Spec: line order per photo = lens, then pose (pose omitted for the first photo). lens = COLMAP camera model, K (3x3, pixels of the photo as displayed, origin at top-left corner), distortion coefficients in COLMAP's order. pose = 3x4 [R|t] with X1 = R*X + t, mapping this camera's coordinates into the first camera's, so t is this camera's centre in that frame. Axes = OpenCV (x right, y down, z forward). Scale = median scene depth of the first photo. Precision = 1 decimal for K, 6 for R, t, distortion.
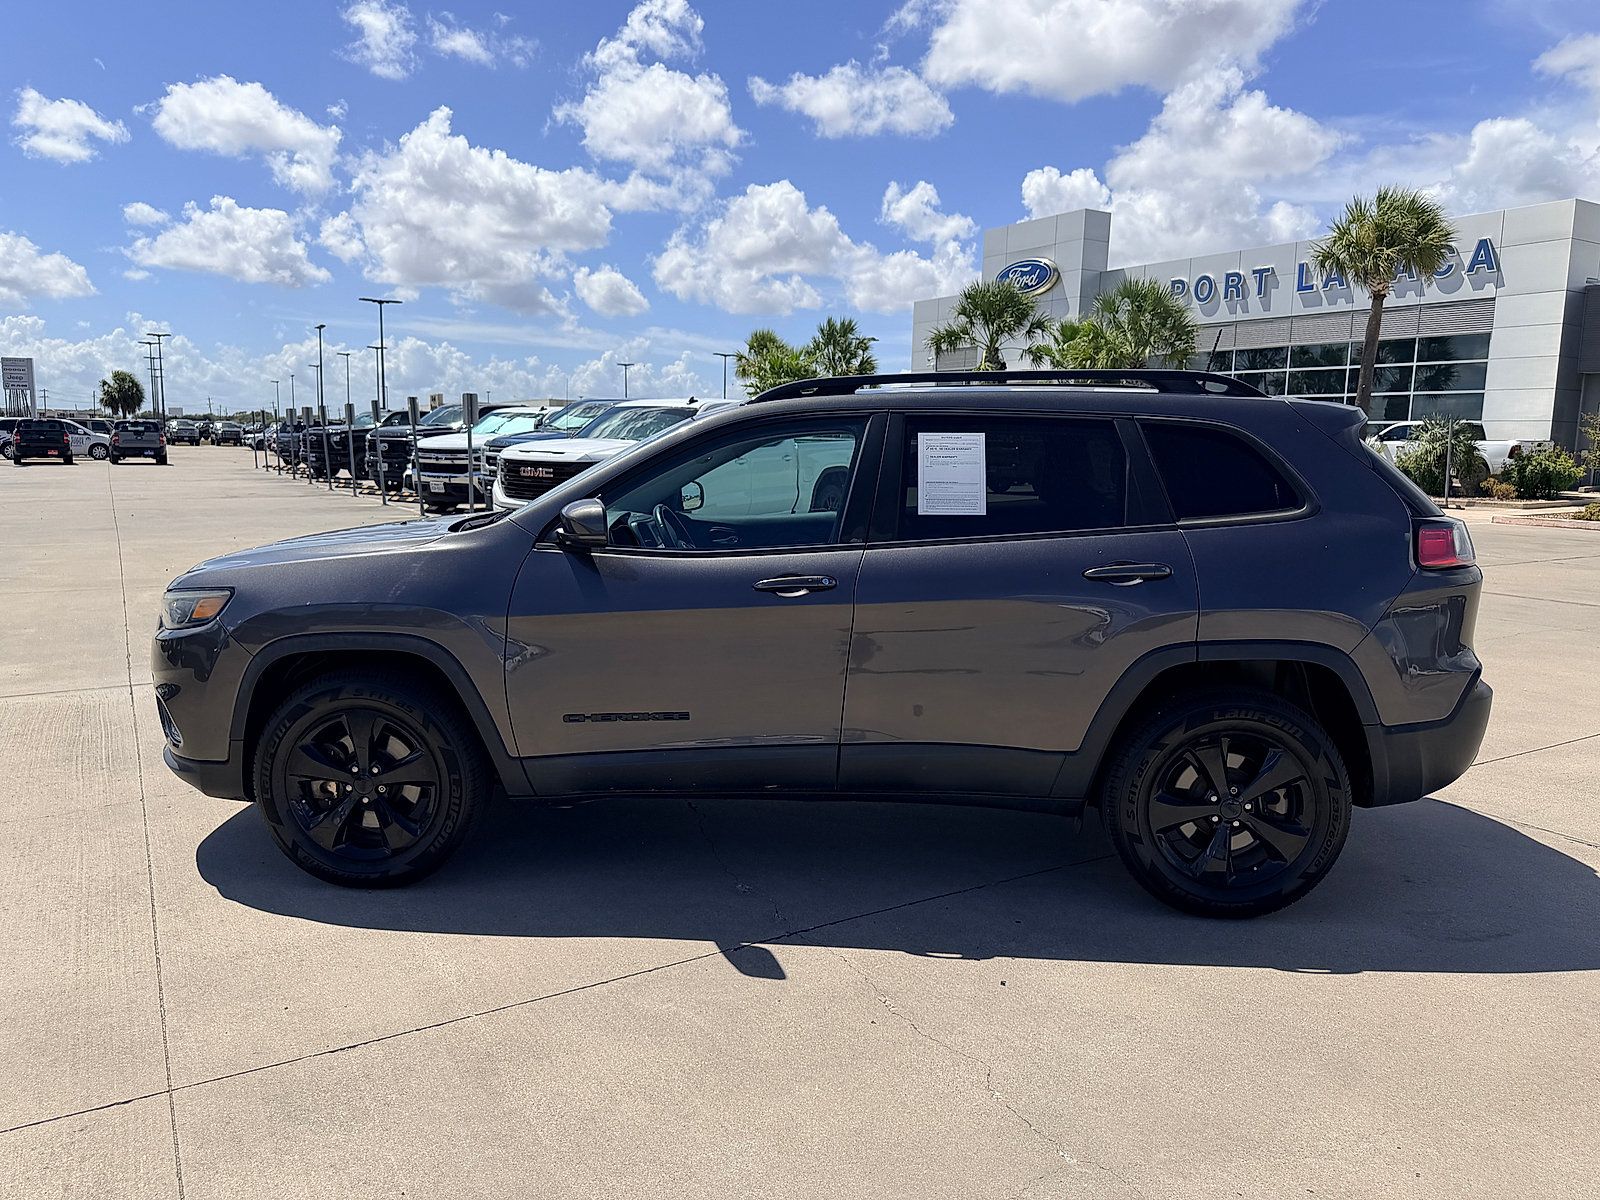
lens RADIAL K [[1183.4, 0, 800.0], [0, 1183.4, 600.0], [0, 0, 1]] dist [-0.001718, -0.023854]
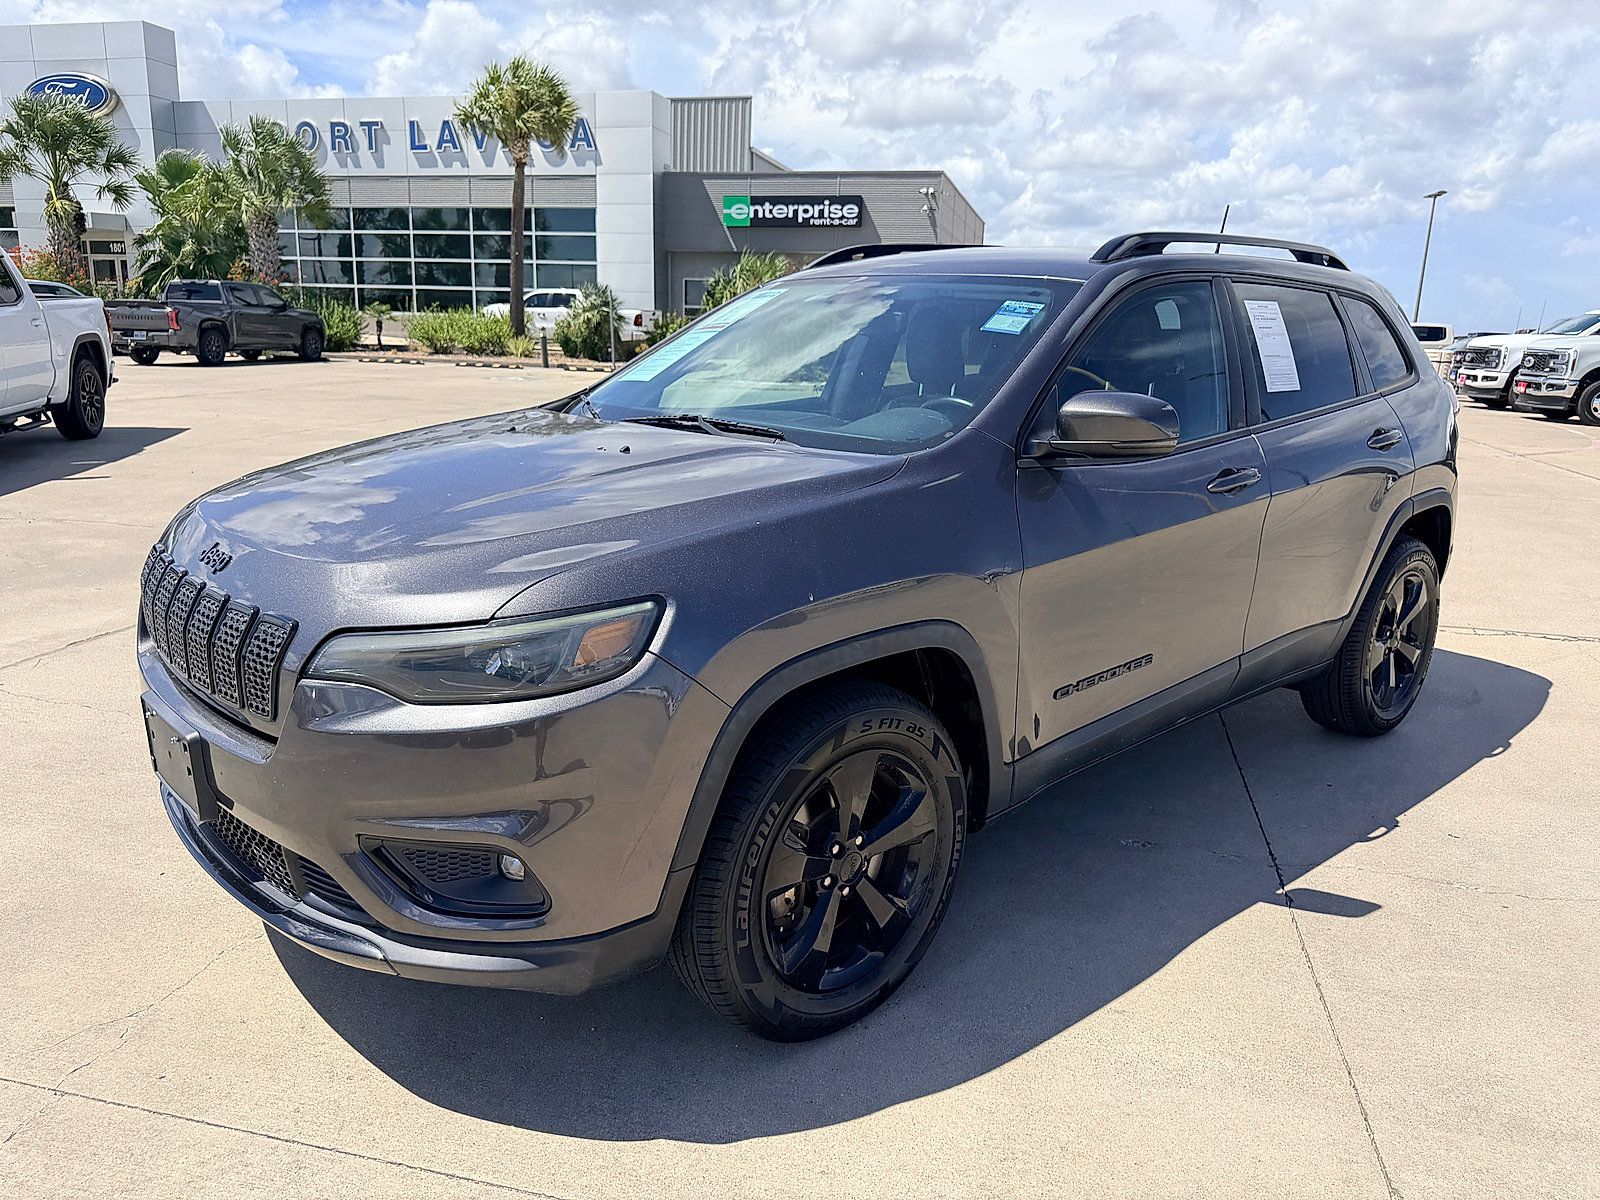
lens RADIAL K [[1168.8, 0, 800.0], [0, 1168.8, 600.0], [0, 0, 1]] dist [0.002668, 0.004450]
pose [[0.700482, -0.161959, 0.695050, -0.098213], [0.081504, 0.985692, 0.147543, -0.009668], [-0.709001, -0.046702, 0.703660, 0.072266]]
